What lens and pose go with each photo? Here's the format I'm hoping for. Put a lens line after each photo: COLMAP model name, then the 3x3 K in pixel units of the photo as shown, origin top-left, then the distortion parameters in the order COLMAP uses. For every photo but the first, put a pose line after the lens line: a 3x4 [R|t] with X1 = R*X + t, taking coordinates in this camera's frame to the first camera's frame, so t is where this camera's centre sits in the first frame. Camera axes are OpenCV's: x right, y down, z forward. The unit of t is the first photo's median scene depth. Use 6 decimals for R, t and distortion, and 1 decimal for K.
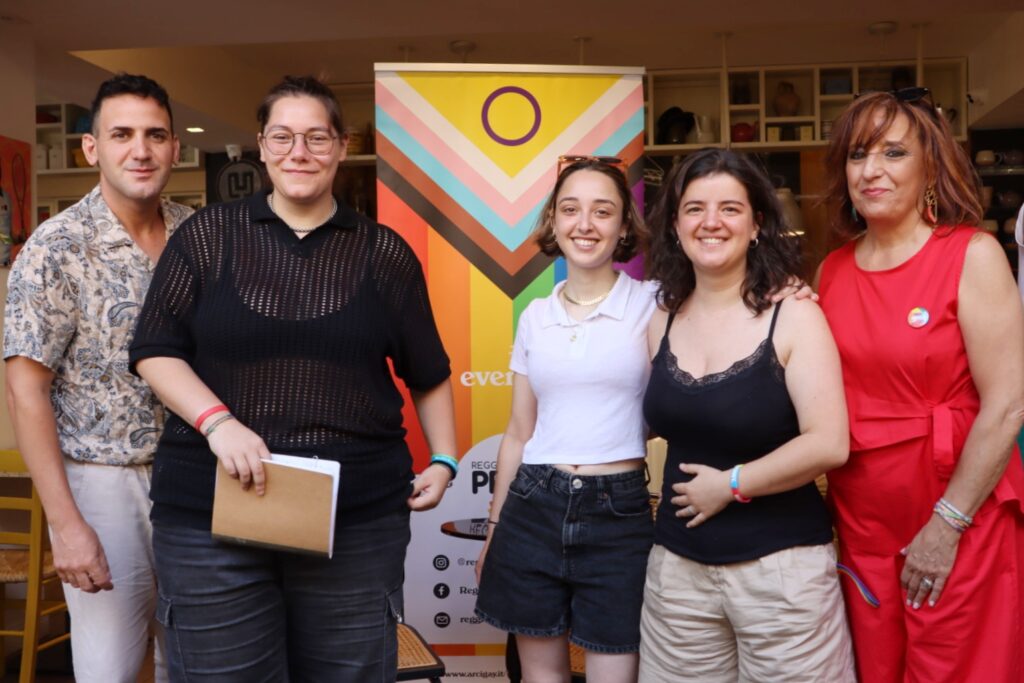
lens RADIAL K [[1056.0, 0, 507.1], [0, 1056.0, 345.1], [0, 0, 1]] dist [-0.052136, 0.000000]
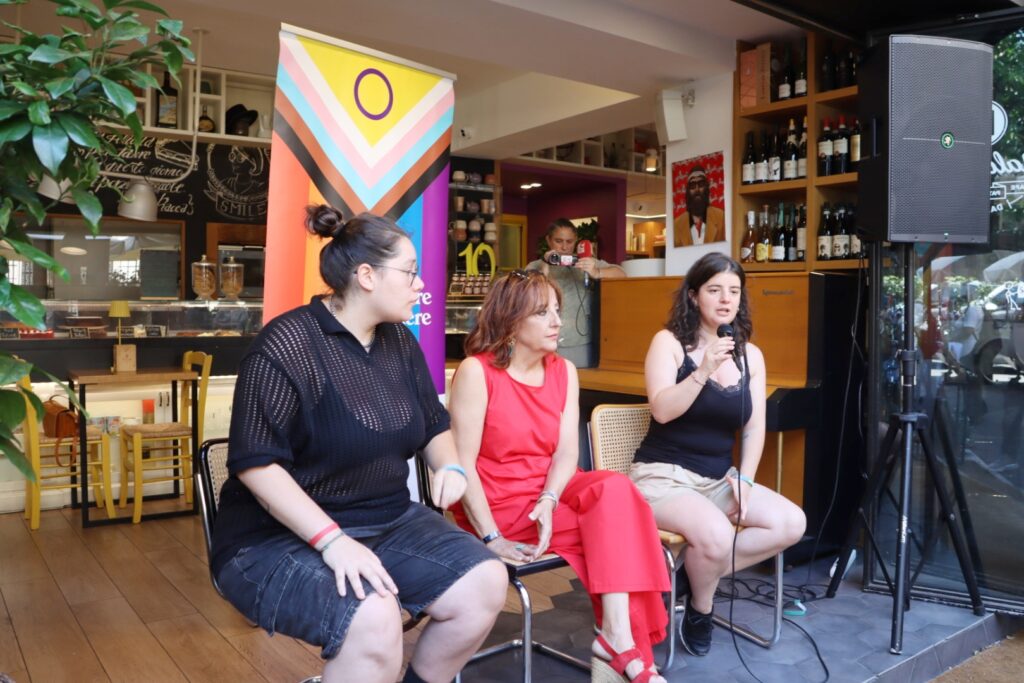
lens RADIAL K [[858.3, 0, 525.8], [0, 858.3, 334.2], [0, 0, 1]] dist [-0.146517, 0.092122]
pose [[0.705183, -0.010554, 0.708947, -0.440150], [0.001712, 0.999912, 0.013184, 0.028544], [-0.709023, -0.008084, 0.705139, 0.181032]]
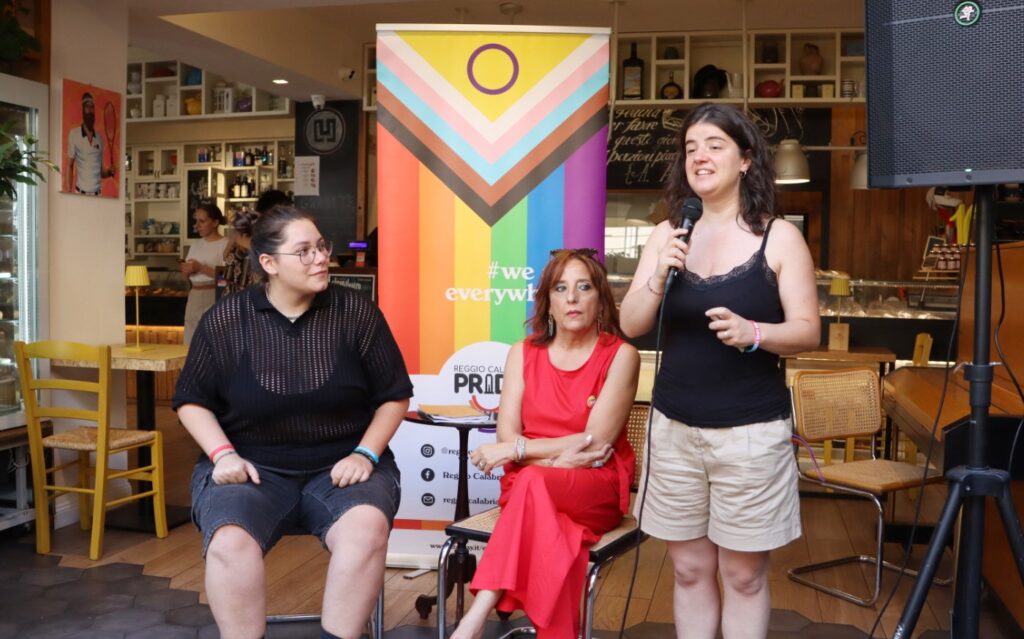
lens RADIAL K [[993.9, 0, 555.7], [0, 993.9, 324.6], [0, 0, 1]] dist [-0.136123, 0.000000]
pose [[0.996643, 0.029720, -0.076290, 0.134028], [-0.026932, 0.998940, 0.037320, 0.017744], [0.077318, -0.035140, 0.996387, -0.070441]]
